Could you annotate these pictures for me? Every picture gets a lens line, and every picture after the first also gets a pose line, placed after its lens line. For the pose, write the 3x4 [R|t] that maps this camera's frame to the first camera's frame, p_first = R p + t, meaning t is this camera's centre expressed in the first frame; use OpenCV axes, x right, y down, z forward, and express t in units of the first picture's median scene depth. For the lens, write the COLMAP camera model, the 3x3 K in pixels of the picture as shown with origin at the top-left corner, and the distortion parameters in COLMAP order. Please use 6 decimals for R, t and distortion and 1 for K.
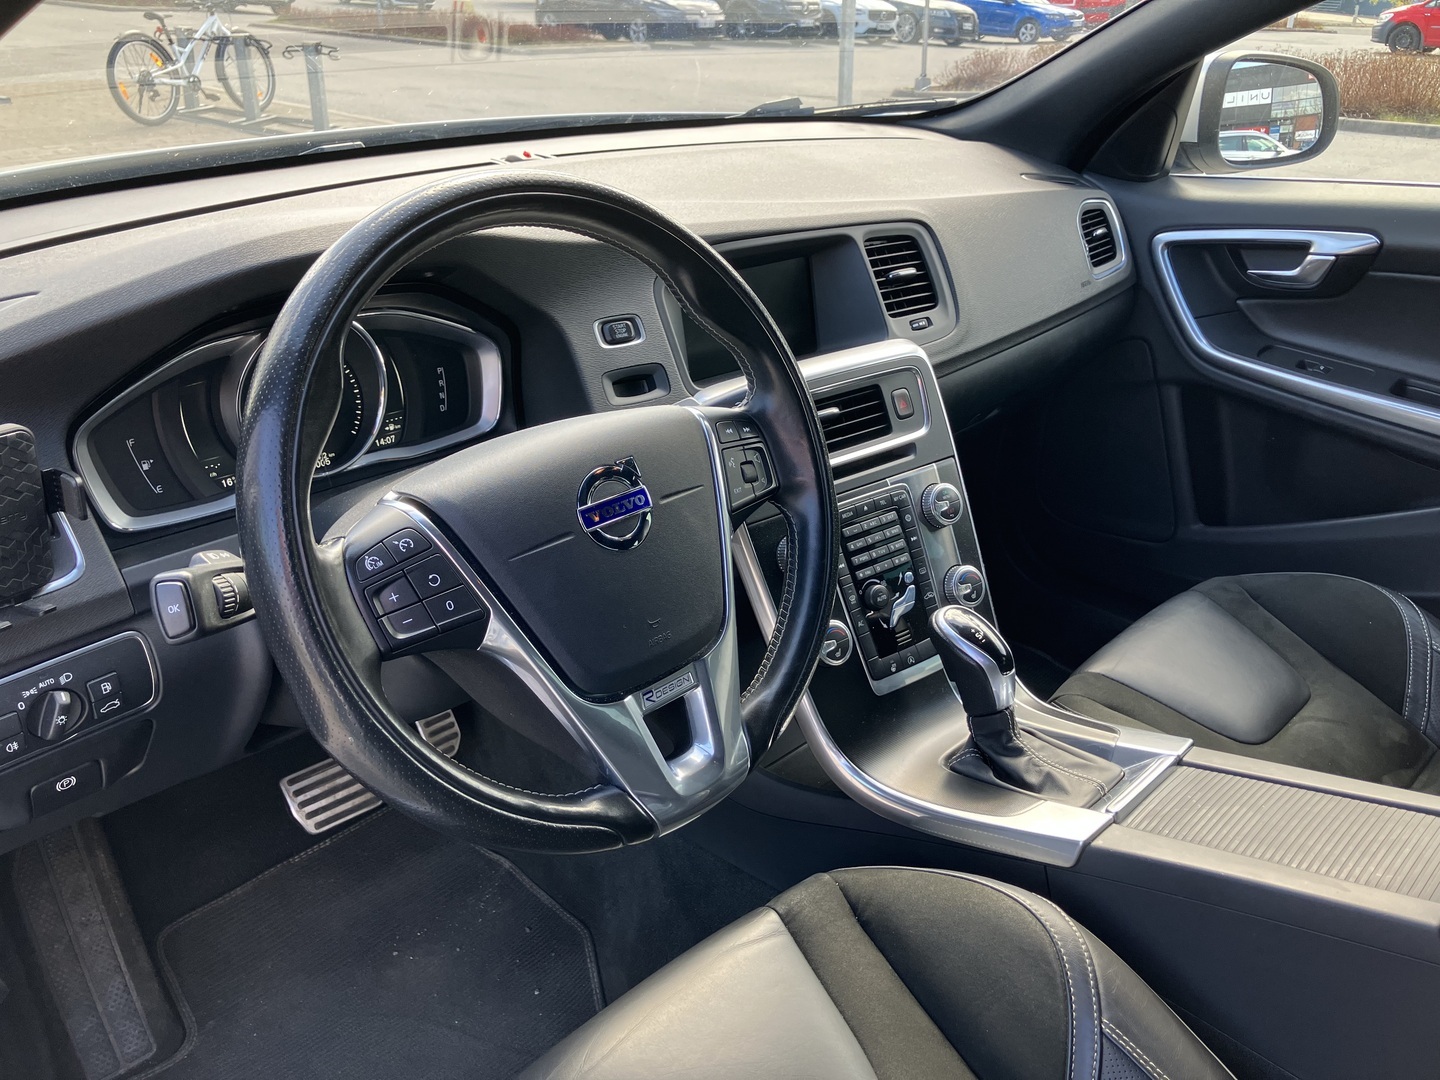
lens RADIAL K [[1208.3, 0, 720.0], [0, 1208.3, 540.0], [0, 0, 1]] dist [0.002228, 0.003053]
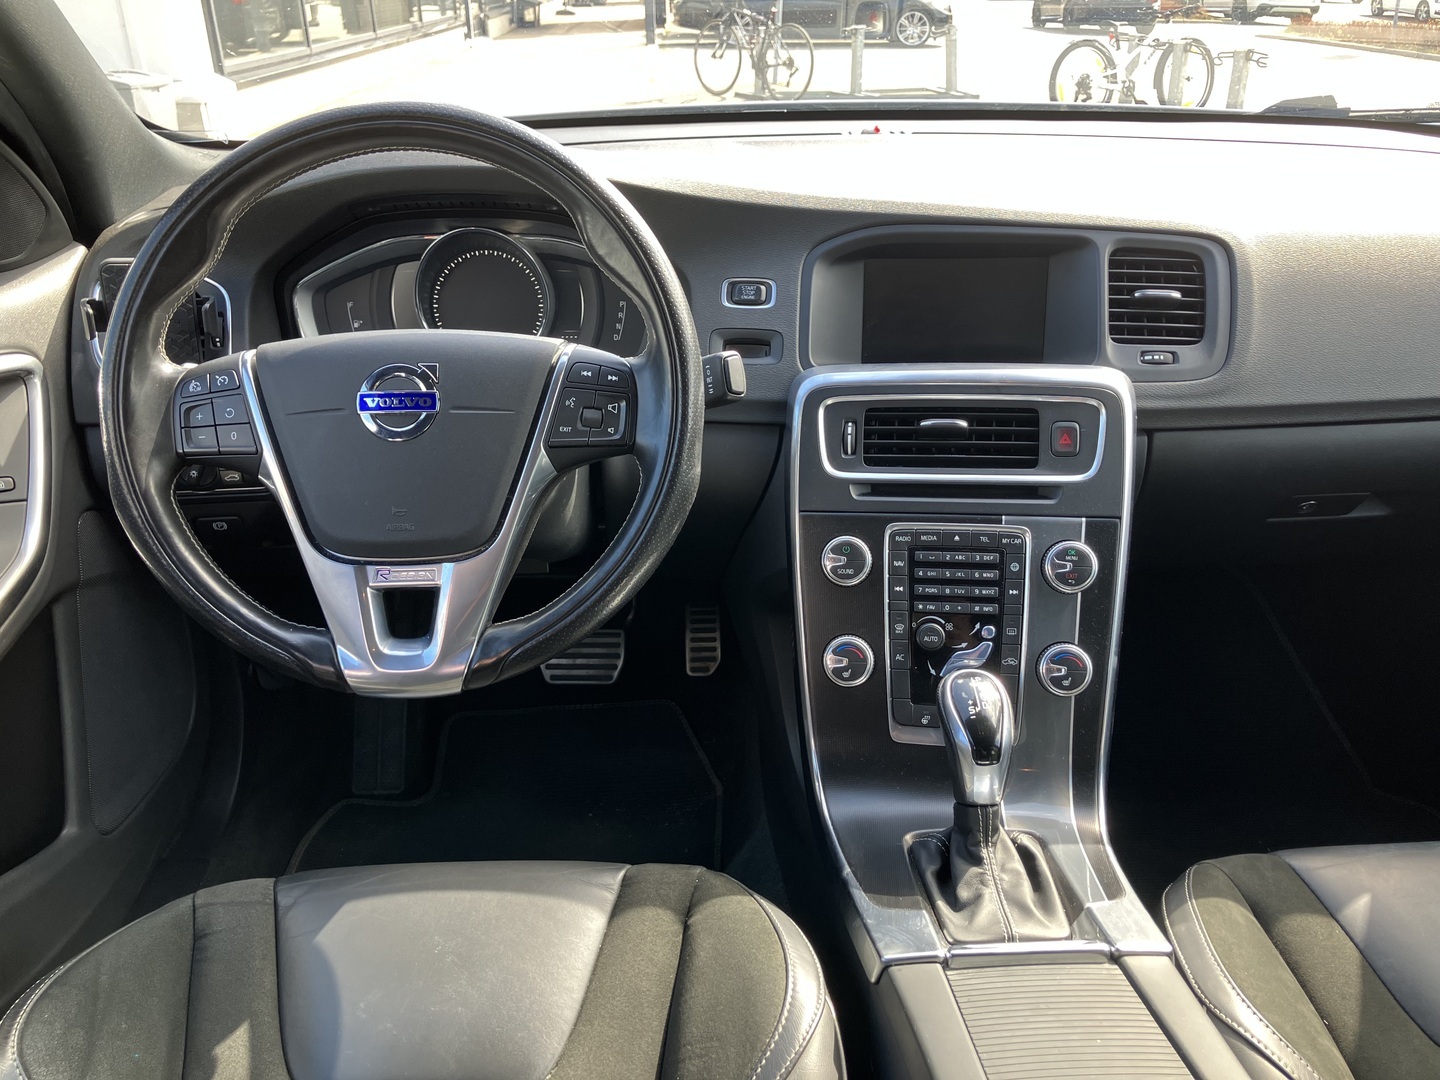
lens RADIAL K [[1188.8, 0, 720.0], [0, 1188.8, 540.0], [0, 0, 1]] dist [0.008235, 0.004862]
pose [[0.713056, 0.281430, -0.642143, 0.516236], [-0.284117, 0.953315, 0.102314, -0.060560], [0.640959, 0.109489, 0.759726, 0.212250]]
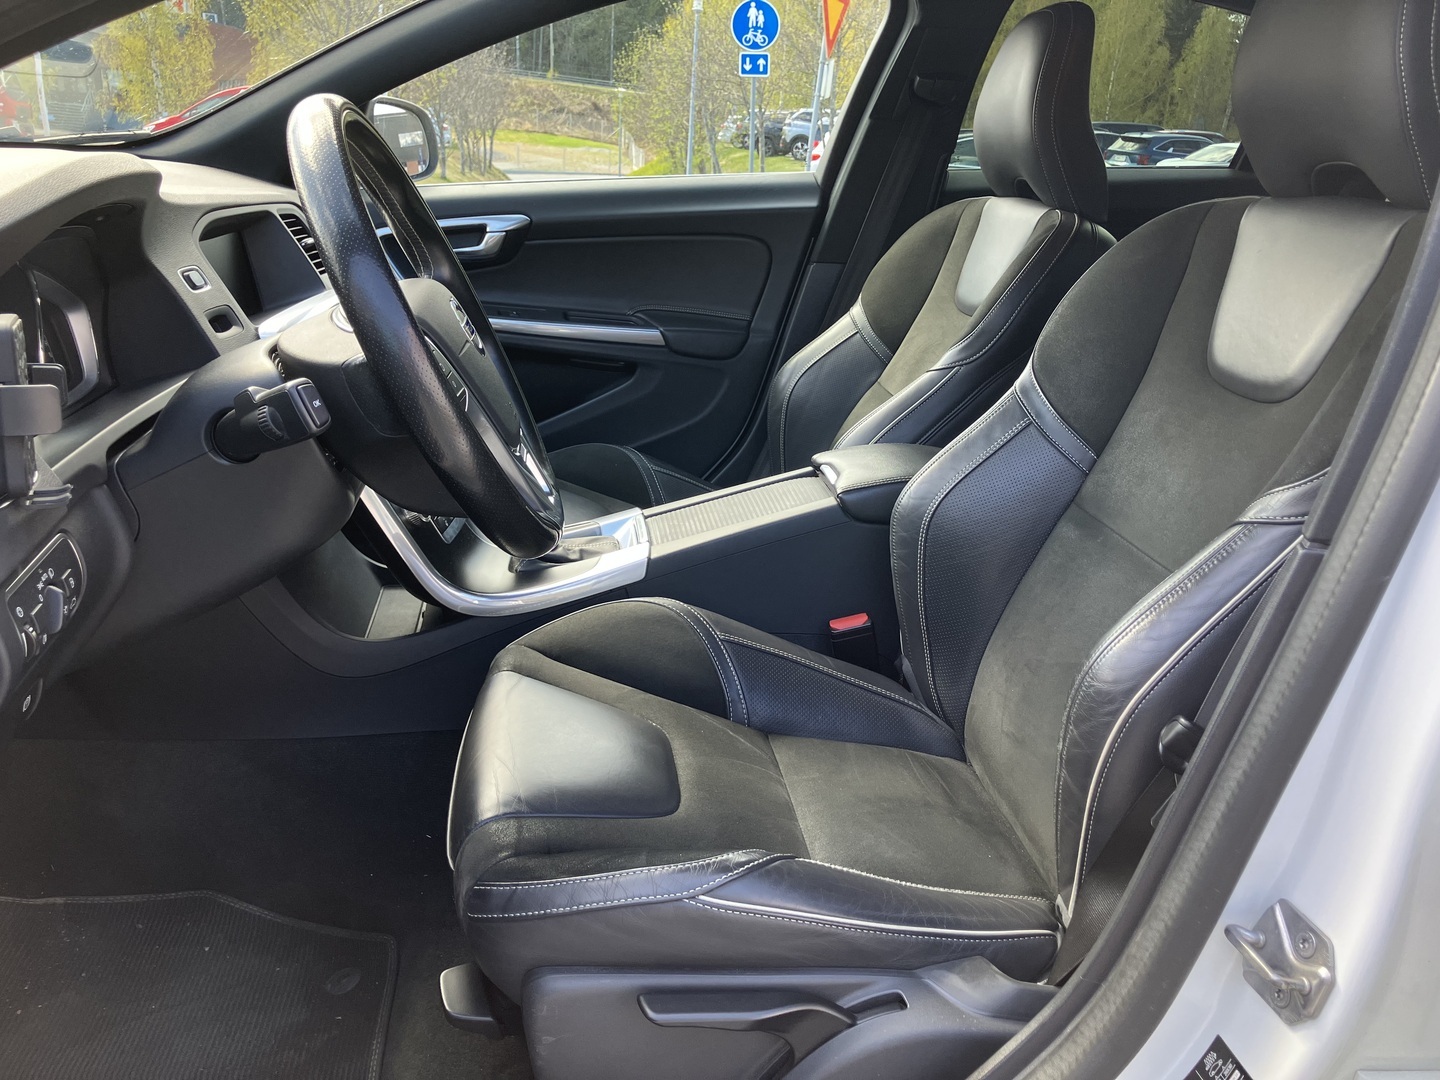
lens RADIAL K [[1208.3, 0, 720.0], [0, 1208.3, 540.0], [0, 0, 1]] dist [0.002228, 0.003053]
pose [[0.619461, -0.247591, 0.744961, -0.598260], [0.310551, 0.948839, 0.057117, 0.131336], [-0.720990, 0.195967, 0.664658, -0.067085]]
